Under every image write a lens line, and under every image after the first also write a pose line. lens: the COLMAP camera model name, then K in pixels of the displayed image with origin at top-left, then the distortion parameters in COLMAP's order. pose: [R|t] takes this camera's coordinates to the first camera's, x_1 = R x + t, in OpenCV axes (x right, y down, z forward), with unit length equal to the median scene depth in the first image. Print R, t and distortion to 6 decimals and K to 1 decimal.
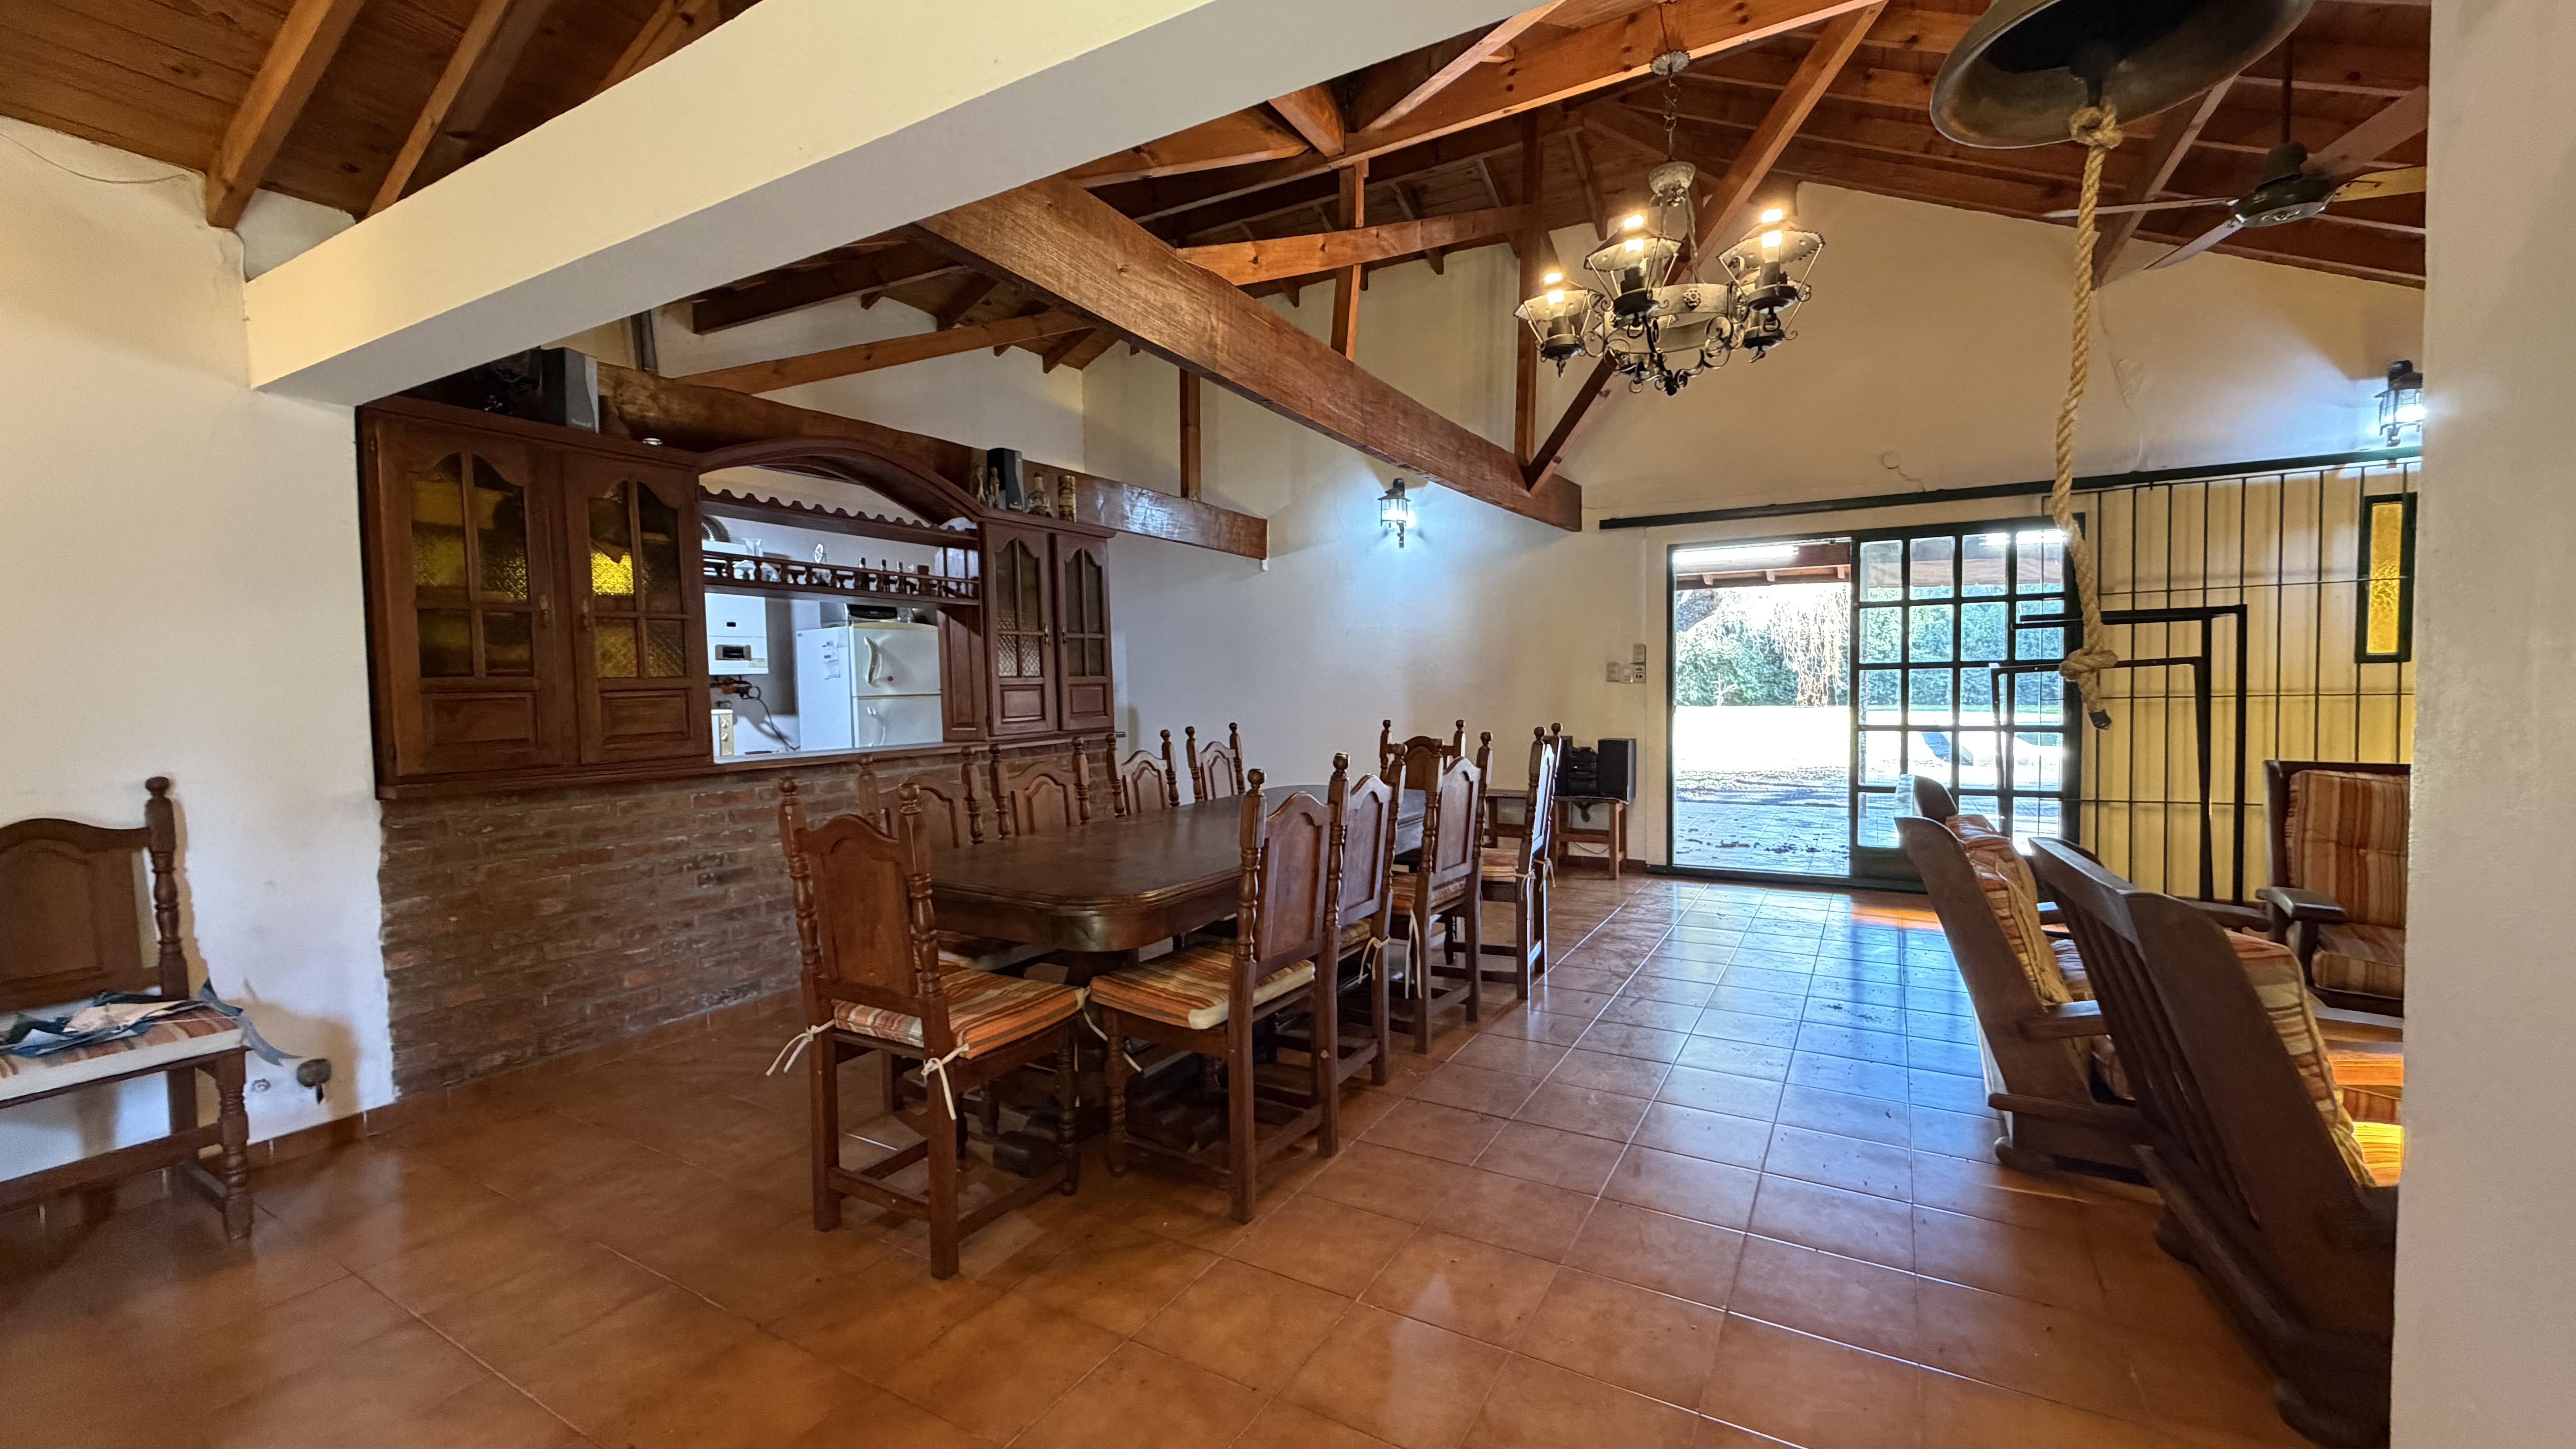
lens RADIAL K [[1028.0, 0, 1272.7], [0, 1028.0, 724.8], [0, 0, 1]] dist [0.001998, 0.000198]
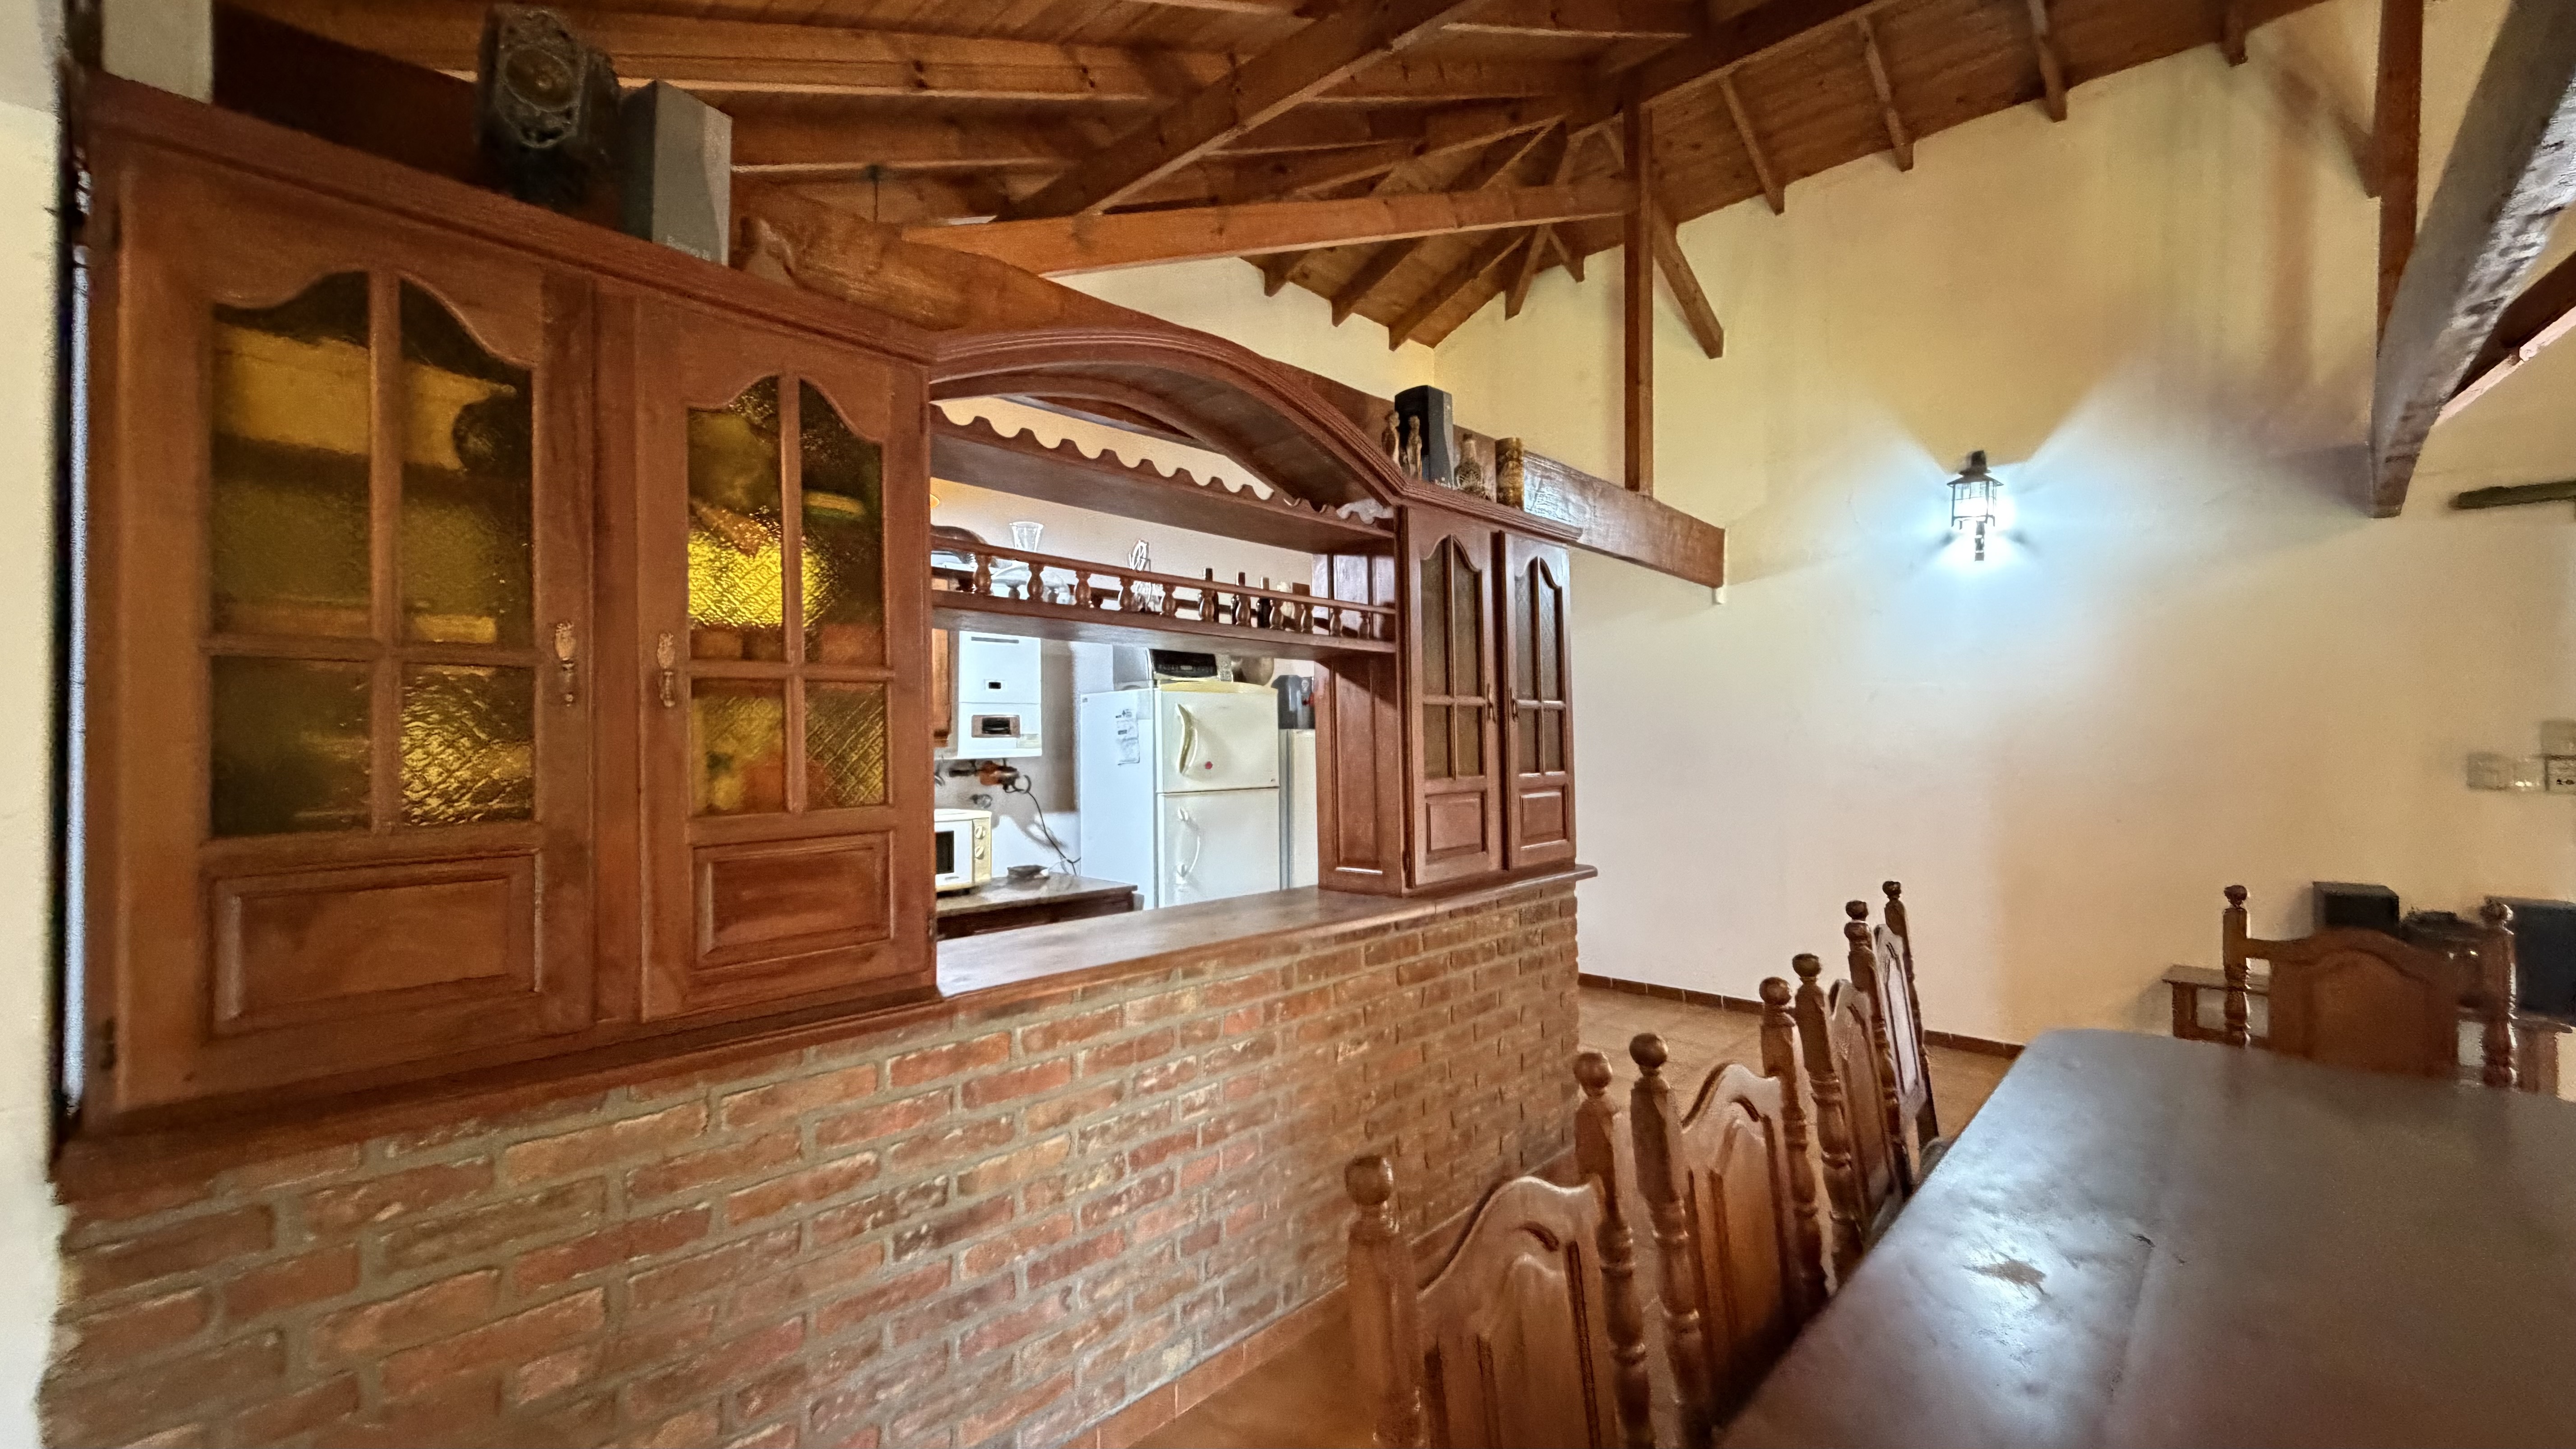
lens RADIAL K [[1028.0, 0, 1274.7], [0, 1028.0, 725.6], [0, 0, 1]] dist [0.001998, 0.000198]
pose [[0.974097, 0.008808, -0.225960, -0.234467], [-0.020676, 0.998525, -0.050210, -0.049495], [0.225185, 0.053581, 0.972842, 0.466128]]
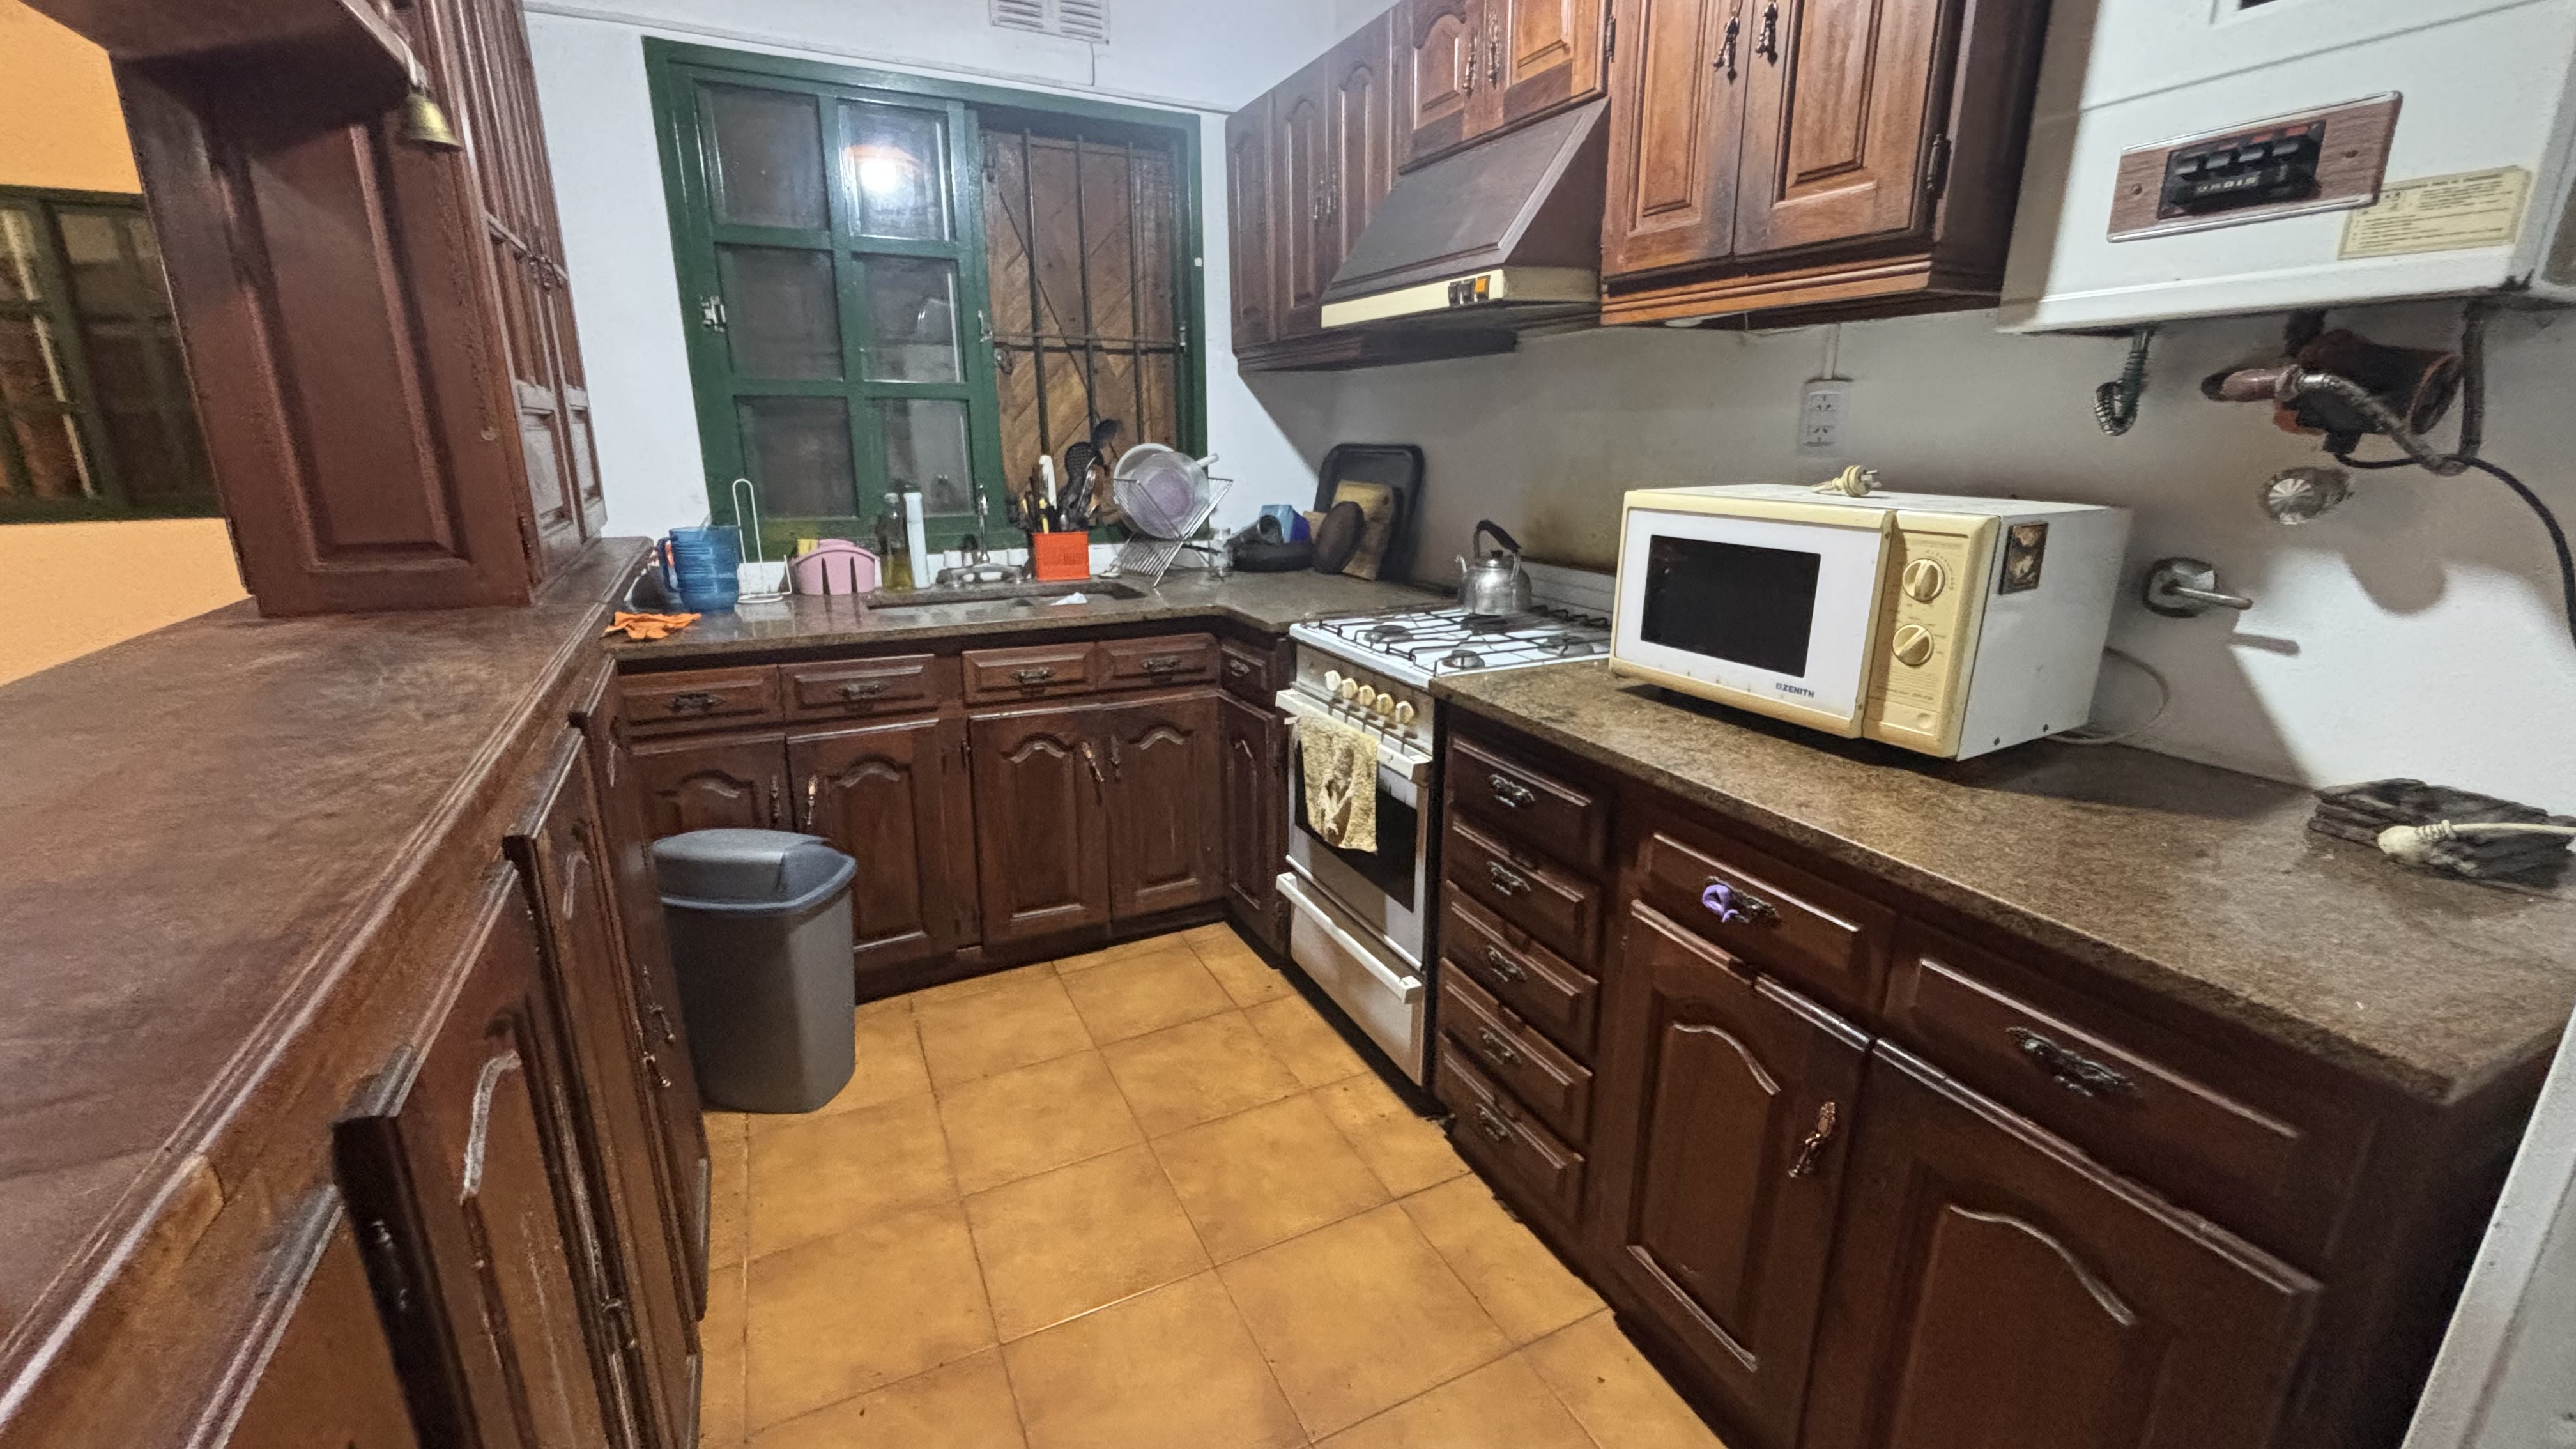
lens RADIAL K [[1036.8, 0, 1301.3], [0, 1036.8, 722.6], [0, 0, 1]] dist [-0.001282, -0.000833]
pose [[-0.533439, 0.243167, -0.810131, -0.354555], [-0.027847, 0.952217, 0.304152, -0.039929], [0.845380, 0.184806, -0.501178, 1.210455]]
